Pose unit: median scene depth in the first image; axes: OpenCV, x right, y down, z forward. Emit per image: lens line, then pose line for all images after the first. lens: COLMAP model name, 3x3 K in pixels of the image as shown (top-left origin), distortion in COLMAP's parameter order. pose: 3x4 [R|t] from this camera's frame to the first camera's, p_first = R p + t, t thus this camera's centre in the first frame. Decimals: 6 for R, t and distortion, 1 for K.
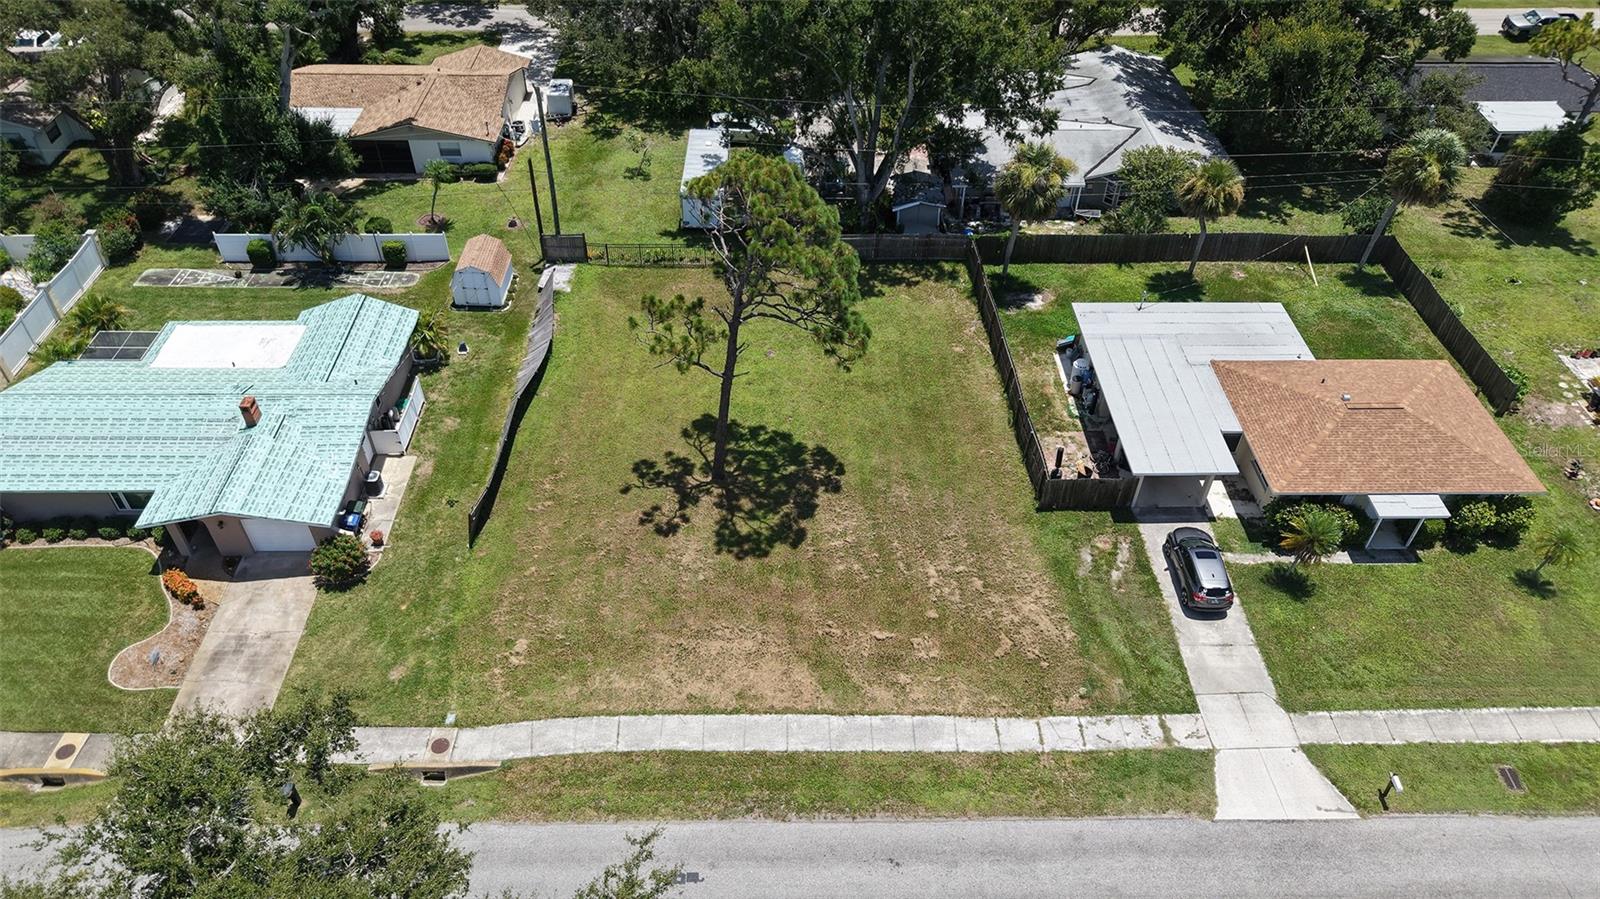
lens RADIAL K [[1071.1, 0, 790.8], [0, 1071.1, 453.6], [0, 0, 1]] dist [0.014288, -0.011696]
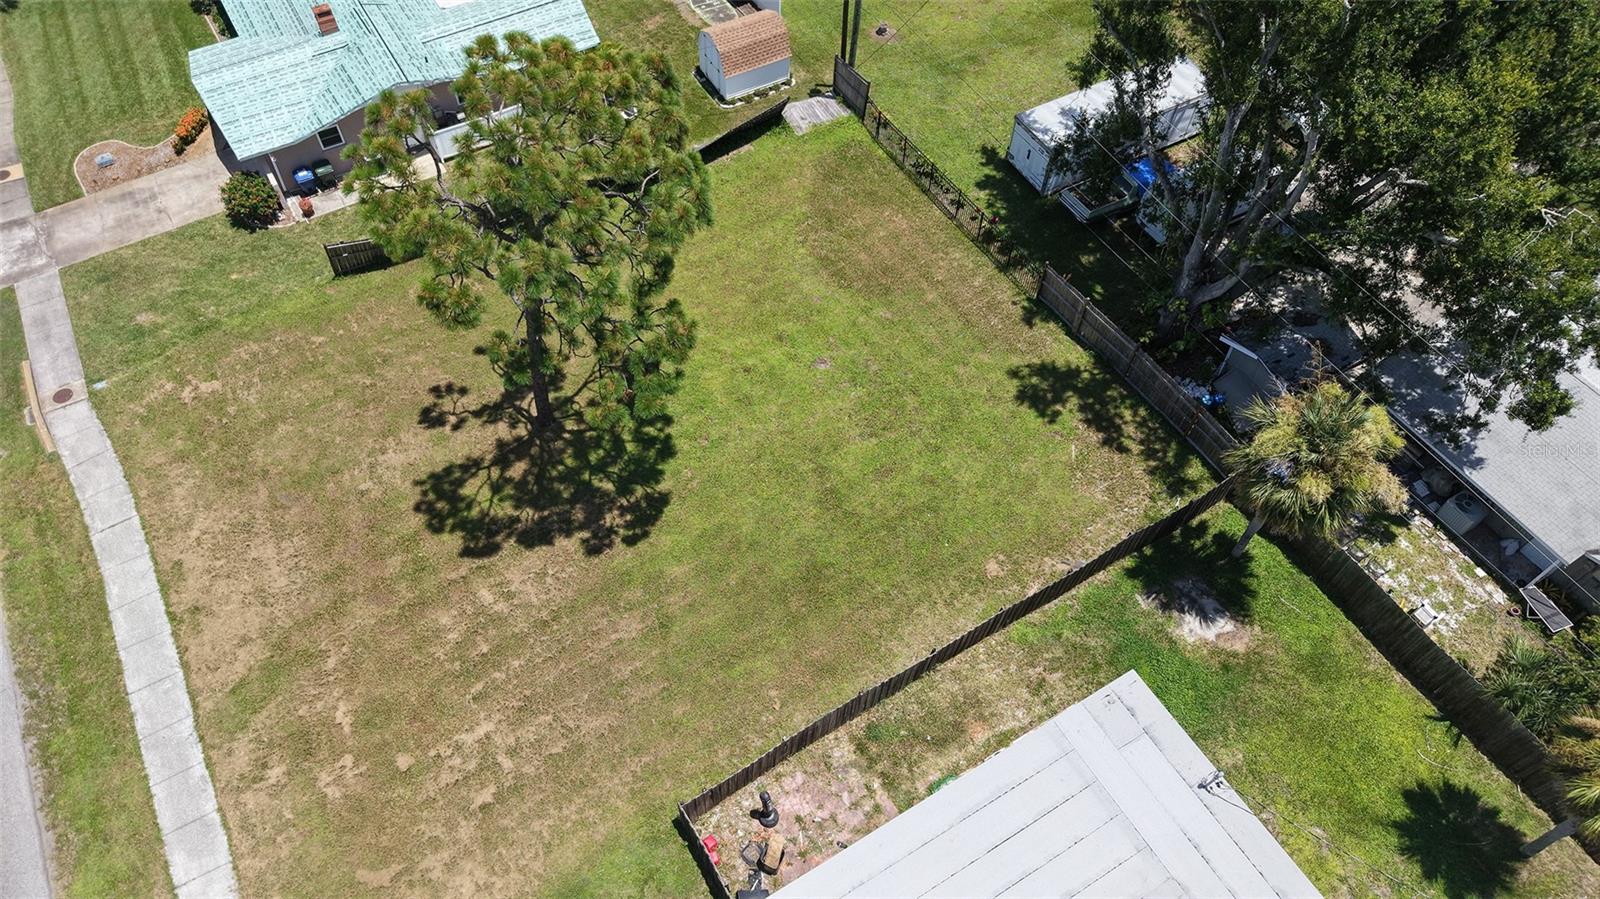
lens RADIAL K [[1071.1, 0, 790.8], [0, 1071.1, 453.6], [0, 0, 1]] dist [0.014288, -0.011696]
pose [[0.498134, 0.705509, -0.504102, 0.440107], [-0.586980, 0.702272, 0.402824, -0.391085], [0.638213, 0.095238, 0.763946, 0.580585]]
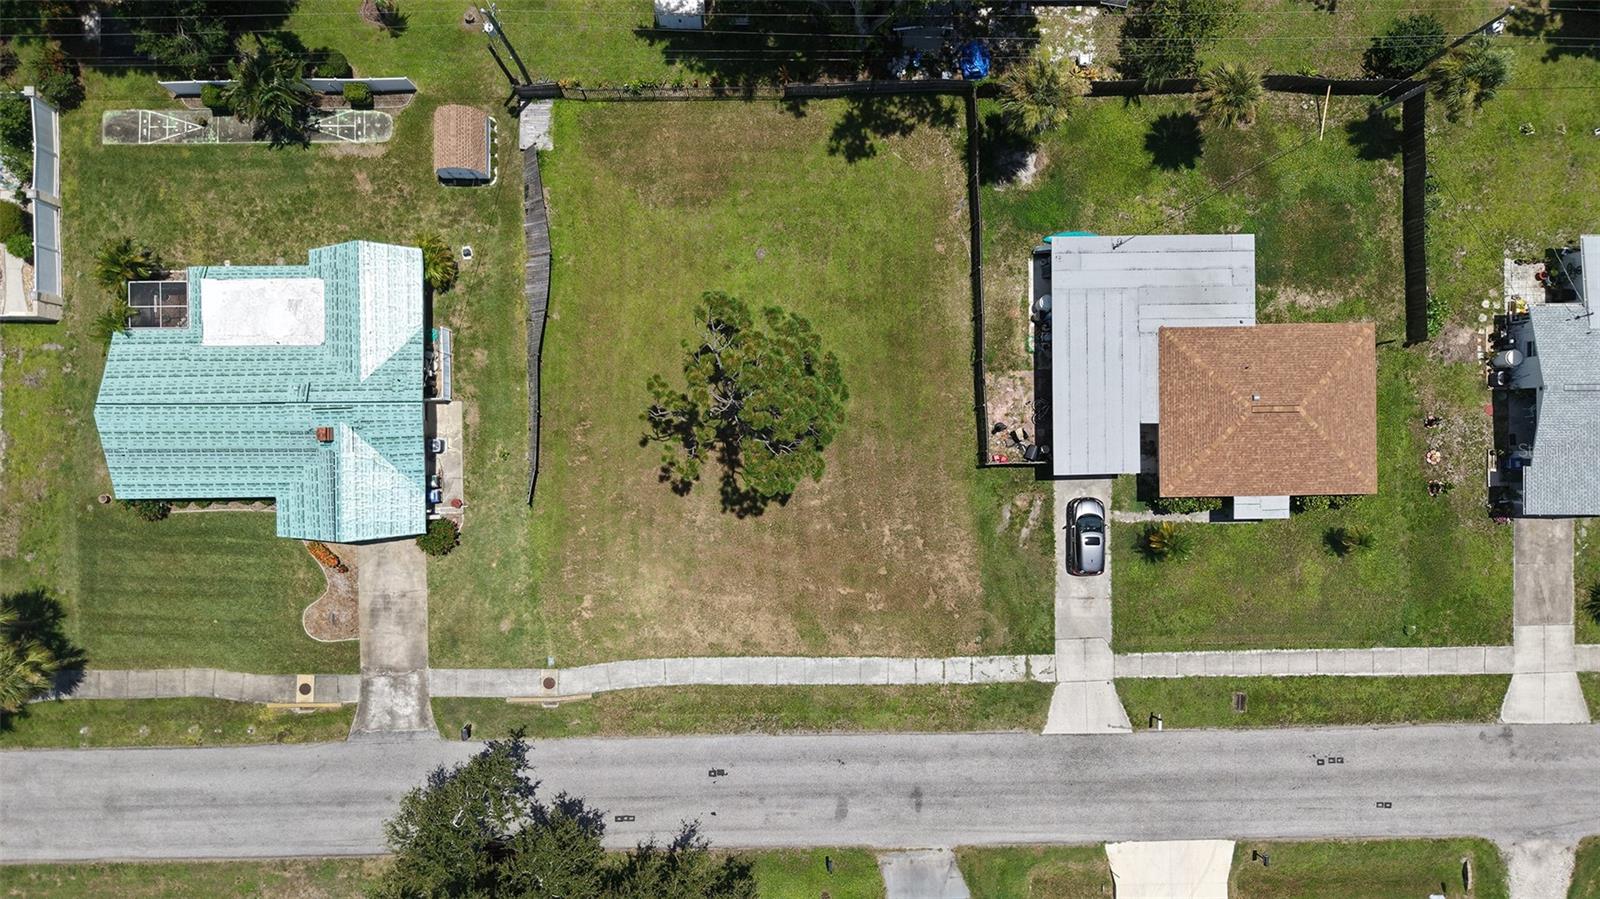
lens RADIAL K [[1080.7, 0, 792.9], [0, 1080.7, 446.7], [0, 0, 1]] dist [0.050194, -0.067187]
pose [[0.999968, 0.002071, 0.007787, 0.005879], [-0.007145, 0.674645, 0.738108, -0.926931], [-0.003724, -0.738140, 0.674637, 0.174753]]
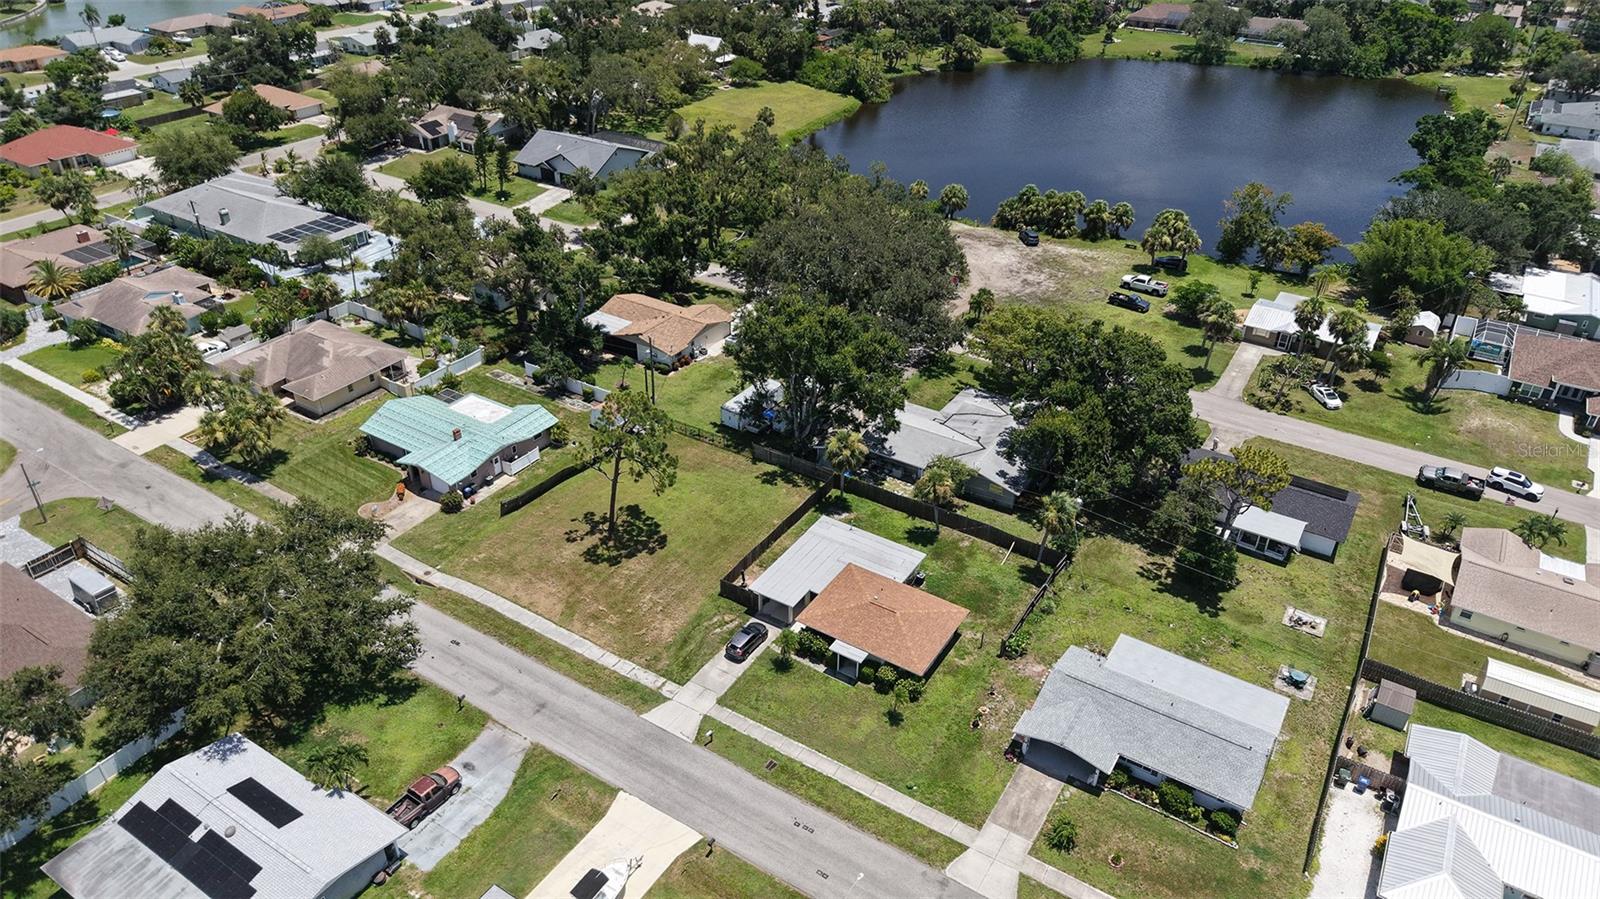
lens RADIAL K [[1060.1, 0, 806.0], [0, 1060.1, 444.6], [0, 0, 1]] dist [0.059143, -0.001788]
pose [[0.840779, 0.290850, -0.456615, 1.235748], [-0.372505, 0.922832, -0.098089, -0.074817], [0.392850, 0.252563, 0.884240, -0.781611]]
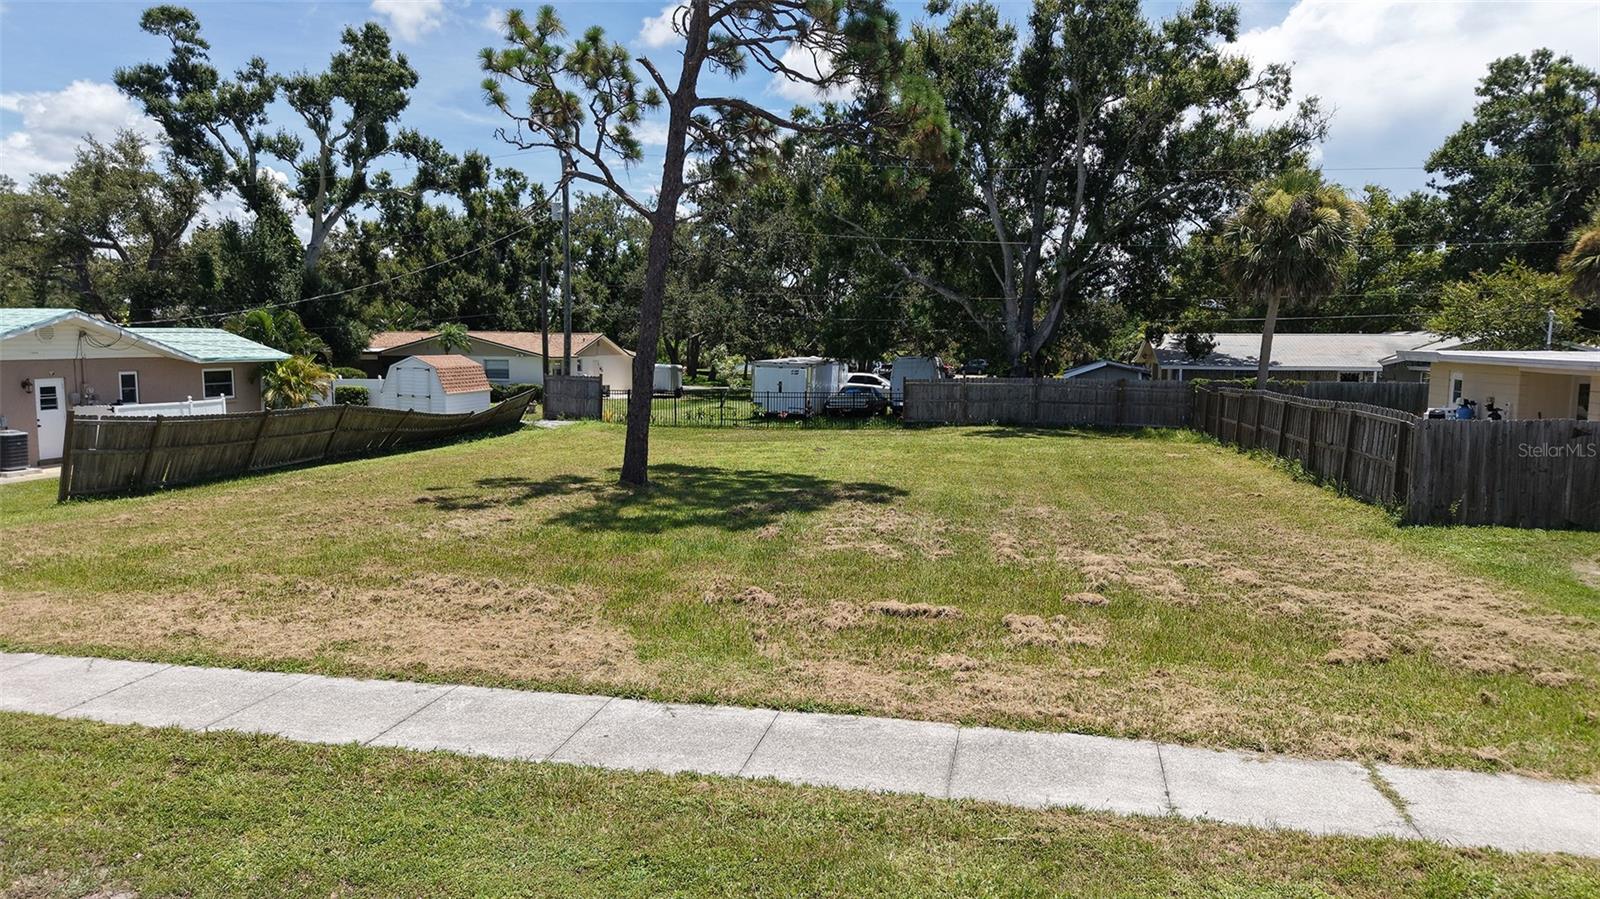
lens RADIAL K [[1071.1, 0, 790.8], [0, 1071.1, 453.6], [0, 0, 1]] dist [0.014288, -0.011696]
pose [[0.974370, 0.016800, -0.224324, 0.111510], [-0.146358, 0.804627, -0.575460, 0.290161], [0.170830, 0.593543, 0.786463, 0.681652]]
